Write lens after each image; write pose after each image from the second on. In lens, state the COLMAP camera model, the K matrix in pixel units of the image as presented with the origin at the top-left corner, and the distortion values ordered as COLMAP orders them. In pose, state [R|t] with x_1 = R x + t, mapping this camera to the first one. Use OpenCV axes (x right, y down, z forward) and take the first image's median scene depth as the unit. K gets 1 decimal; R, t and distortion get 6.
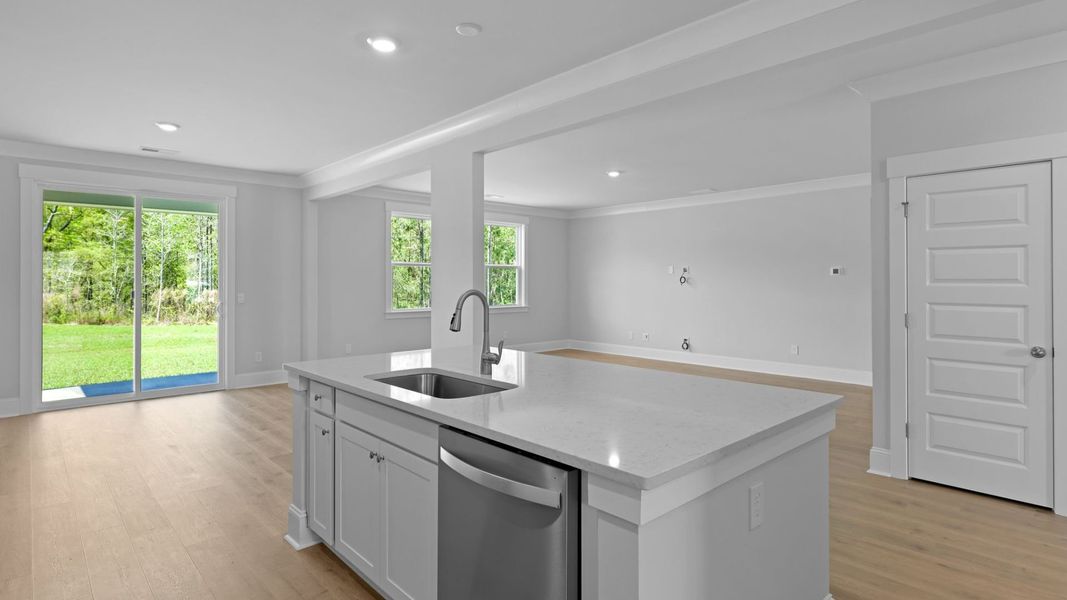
lens RADIAL K [[546.4, 0, 529.7], [0, 546.4, 276.8], [0, 0, 1]] dist [0.001272, 0.000687]
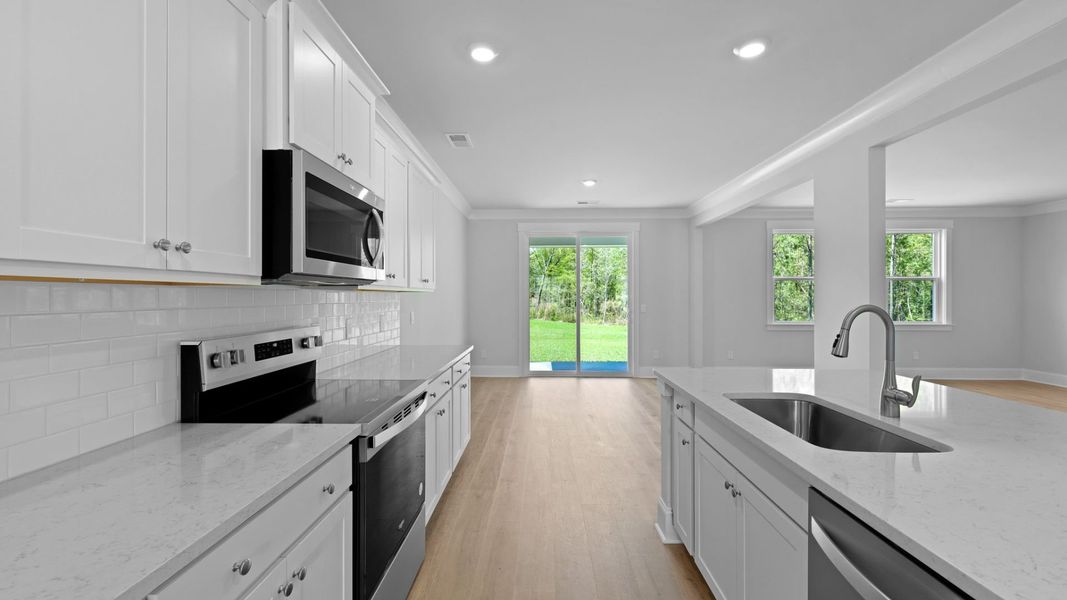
lens RADIAL K [[429.6, 0, 530.4], [0, 429.6, 295.7], [0, 0, 1]] dist [-0.000016, -0.000223]
pose [[0.715266, 0.000250, -0.698853, -0.007937], [0.005889, 0.999962, 0.006386, 0.001505], [0.698828, -0.008683, 0.715237, 0.088238]]
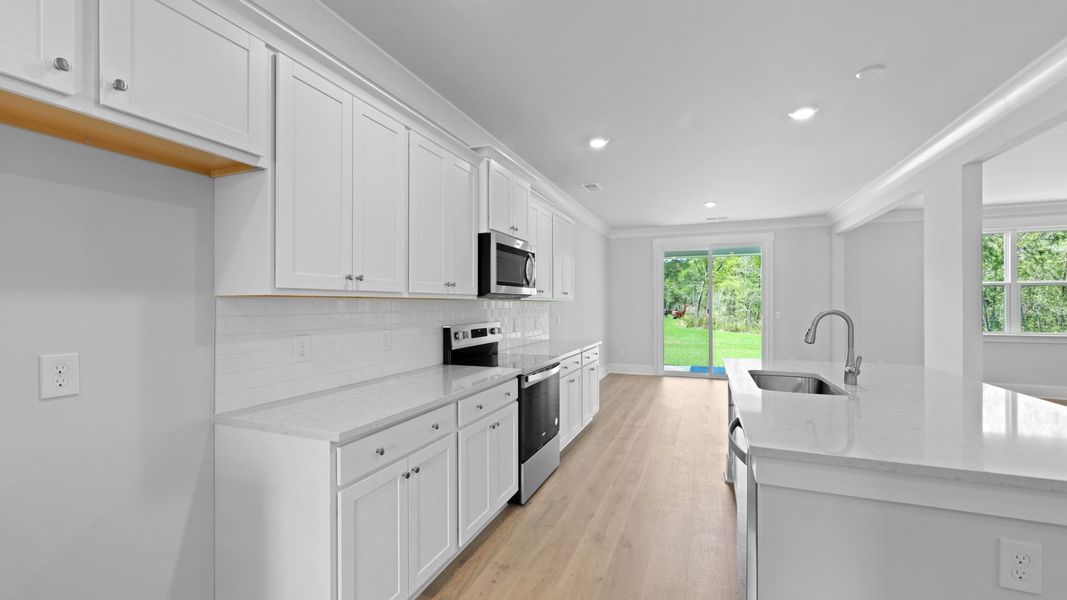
lens RADIAL K [[429.6, 0, 529.5], [0, 429.6, 301.4], [0, 0, 1]] dist [-0.000016, -0.000223]
pose [[0.419903, -0.004800, -0.907556, 0.175520], [0.009499, 0.999954, -0.000894, 0.000005], [0.907519, -0.008245, 0.419929, 0.008687]]
